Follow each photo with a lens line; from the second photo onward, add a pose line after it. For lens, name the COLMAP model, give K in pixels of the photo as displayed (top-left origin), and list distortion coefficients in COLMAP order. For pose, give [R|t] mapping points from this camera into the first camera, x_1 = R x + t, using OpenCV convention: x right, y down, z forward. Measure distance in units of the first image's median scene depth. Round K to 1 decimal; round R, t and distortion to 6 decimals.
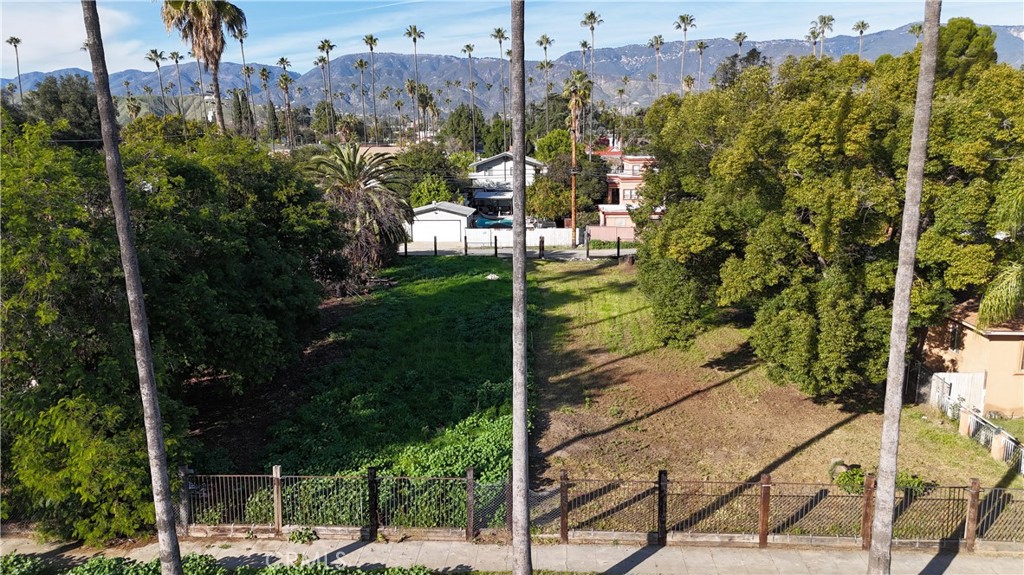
lens RADIAL K [[764.2, 0, 512.0], [0, 764.2, 287.5], [0, 0, 1]] dist [0.092959, -0.073012]
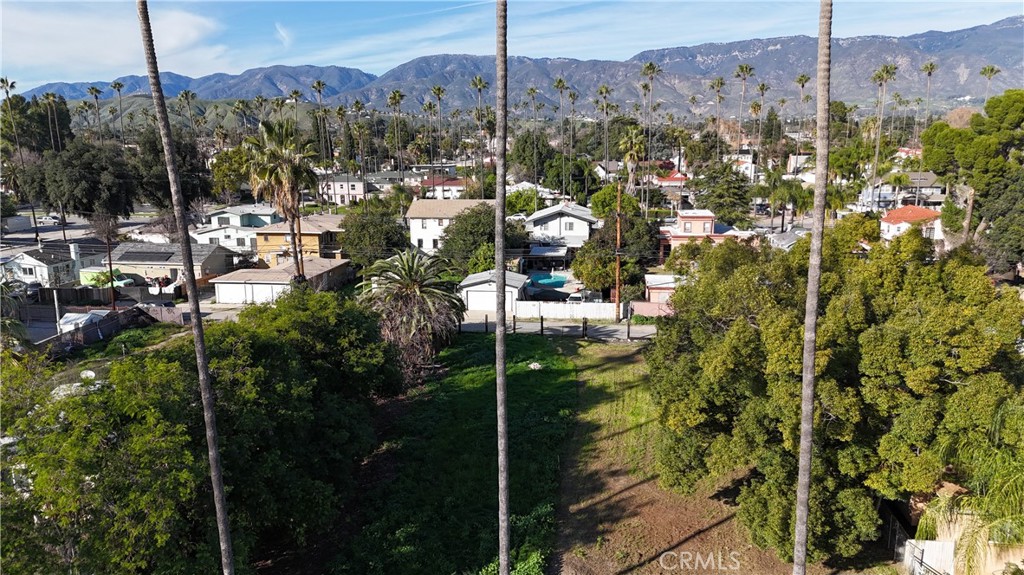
lens RADIAL K [[764.2, 0, 512.0], [0, 764.2, 287.5], [0, 0, 1]] dist [0.092959, -0.073012]
pose [[0.995891, 0.018984, -0.088543, 0.044004], [-0.018773, 0.999819, 0.003213, -0.157860], [0.088588, -0.001538, 0.996067, -0.108184]]
